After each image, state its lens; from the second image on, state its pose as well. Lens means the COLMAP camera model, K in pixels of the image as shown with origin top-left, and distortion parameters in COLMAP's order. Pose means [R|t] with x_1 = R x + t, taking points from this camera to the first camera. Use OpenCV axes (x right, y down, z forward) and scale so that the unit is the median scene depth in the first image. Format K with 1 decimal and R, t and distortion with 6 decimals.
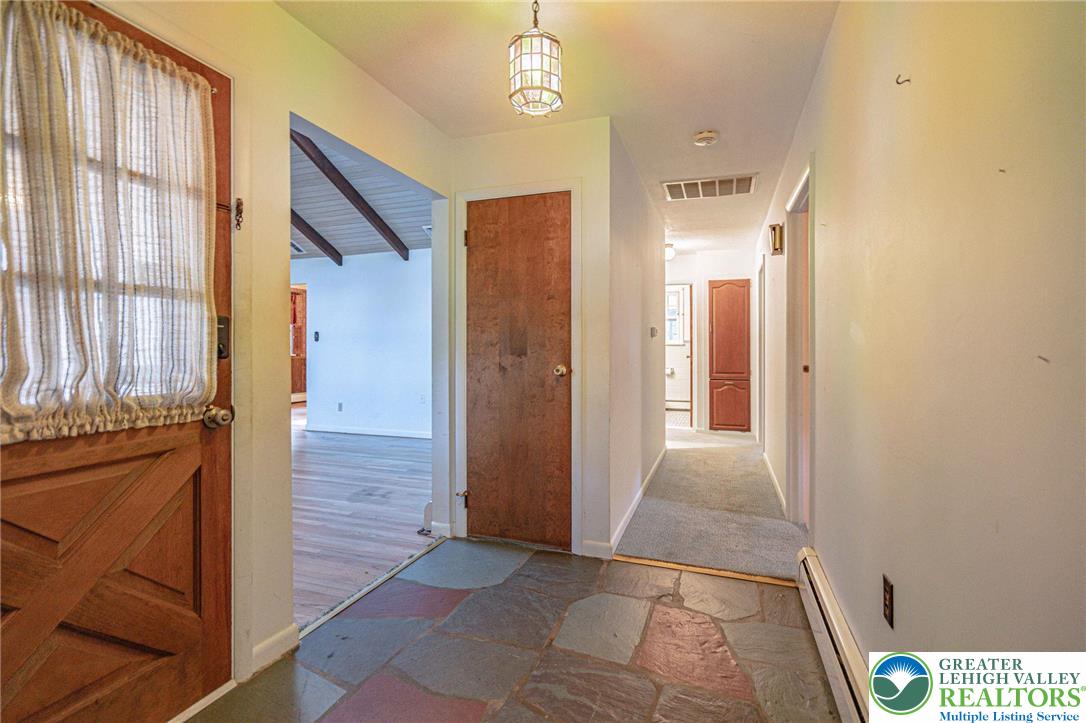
lens RADIAL K [[494.8, 0, 539.9], [0, 494.8, 358.3], [0, 0, 1]] dist [-0.004422, -0.000629]
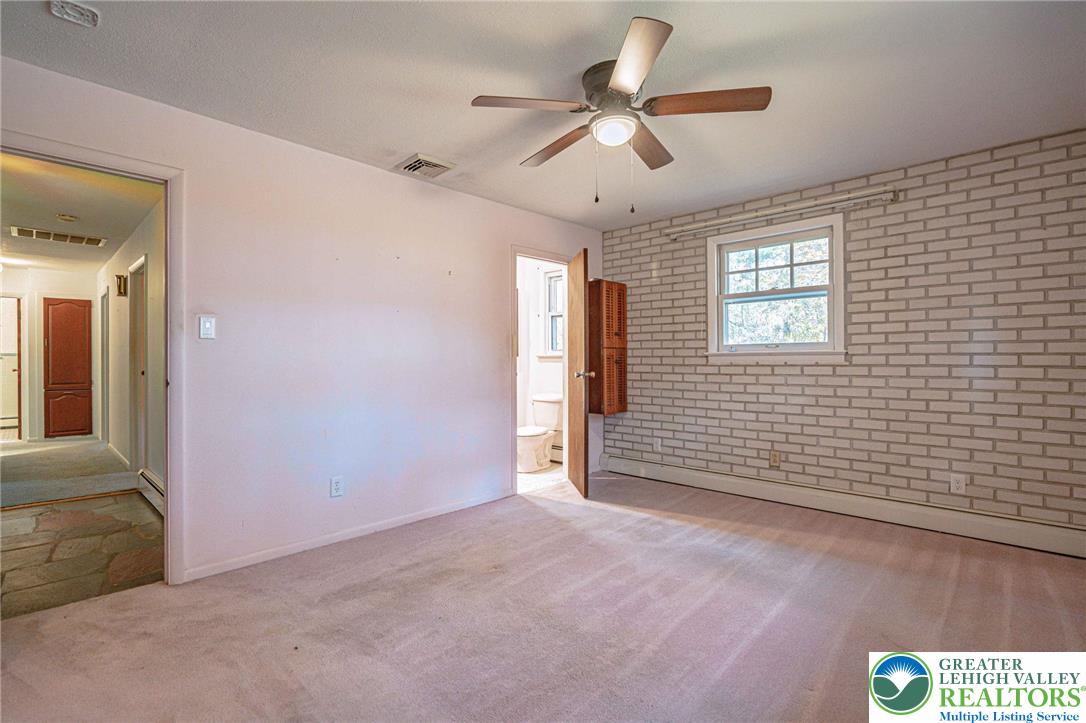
lens RADIAL K [[494.8, 0, 539.9], [0, 494.8, 358.3], [0, 0, 1]] dist [-0.004422, -0.000629]
pose [[0.398980, 0.009991, 0.916905, -0.218718], [0.015897, 0.999715, -0.017811, 0.010252], [-0.916822, 0.021682, 0.398708, -0.429422]]
